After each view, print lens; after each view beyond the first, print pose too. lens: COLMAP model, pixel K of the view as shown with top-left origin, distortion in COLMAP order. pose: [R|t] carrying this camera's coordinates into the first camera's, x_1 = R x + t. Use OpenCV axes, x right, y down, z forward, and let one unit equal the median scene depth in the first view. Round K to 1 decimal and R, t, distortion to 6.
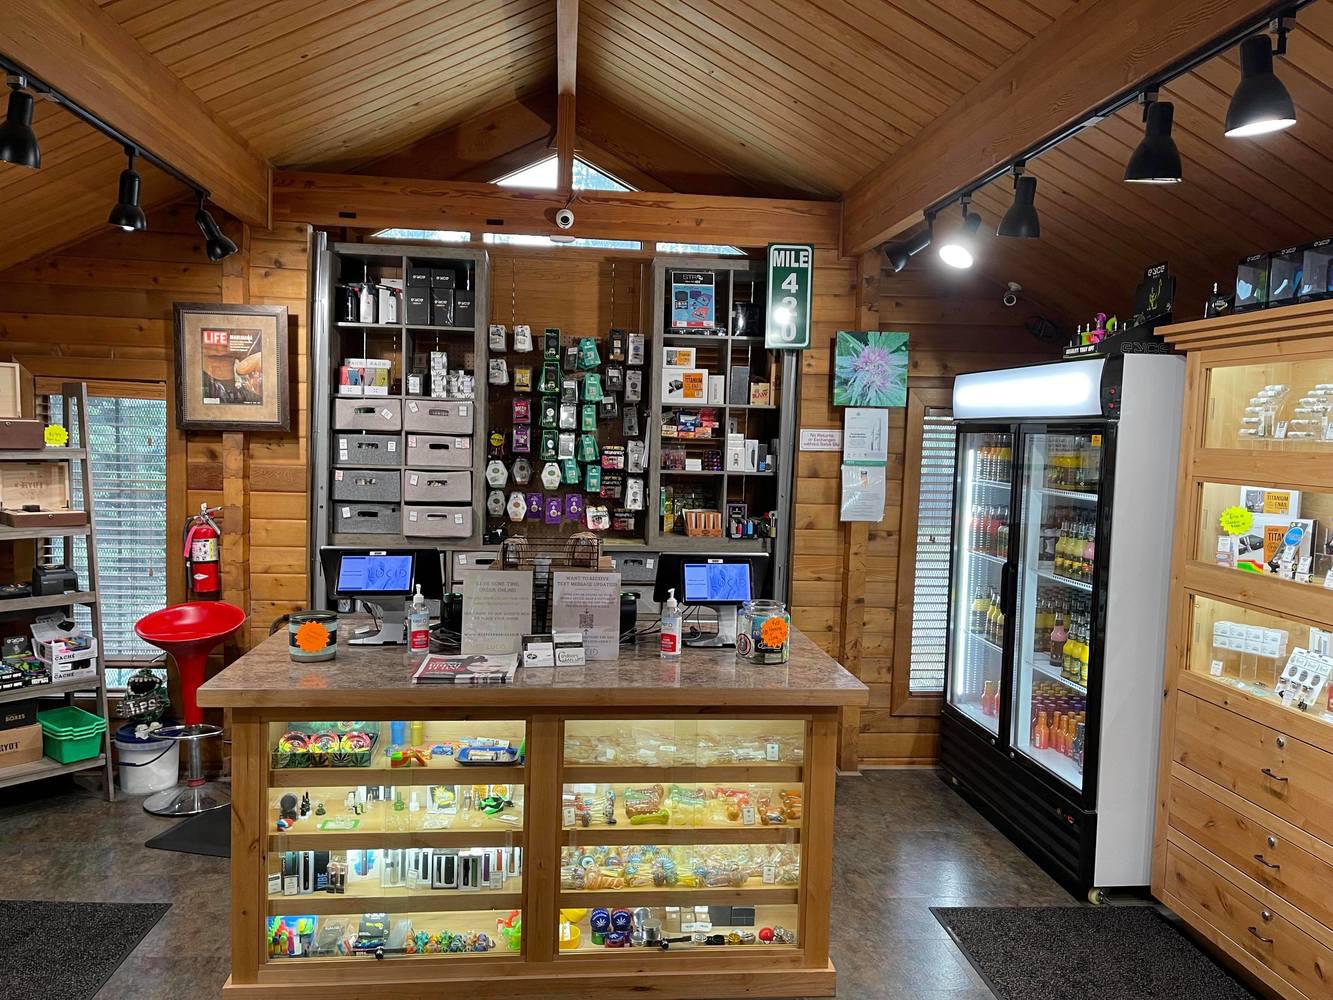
lens RADIAL K [[995.2, 0, 669.8], [0, 995.2, 502.9], [0, 0, 1]] dist [0.064427, -0.077899]
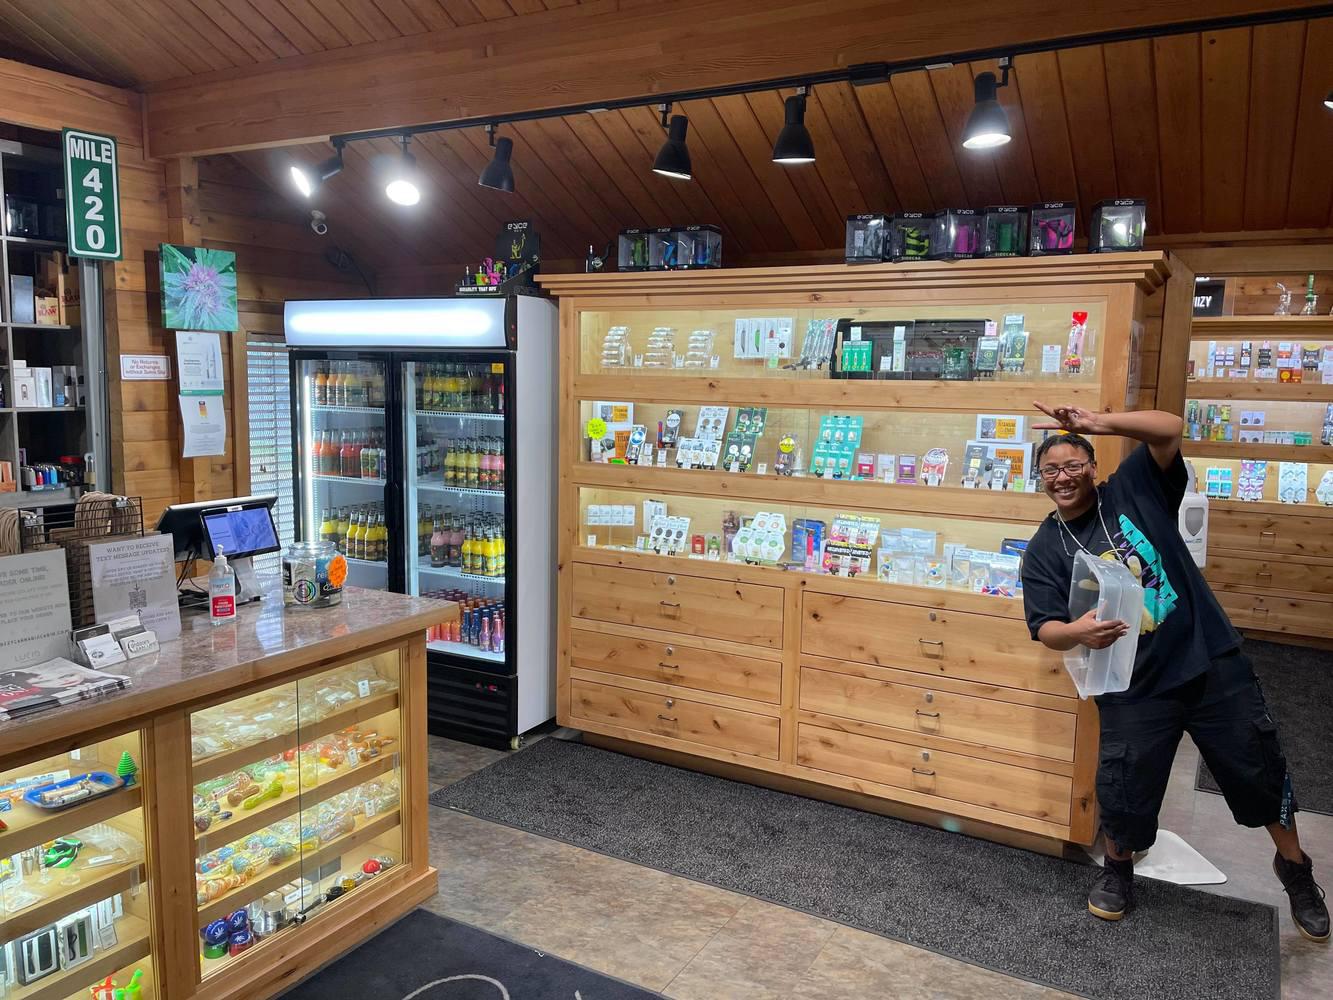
lens RADIAL K [[995.2, 0, 661.6], [0, 995.2, 495.3], [0, 0, 1]] dist [0.064427, -0.077899]
pose [[0.580219, -0.114698, 0.806344, -0.443918], [0.056073, 0.993311, 0.100944, -0.021983], [-0.812528, -0.013356, 0.582769, 0.161247]]
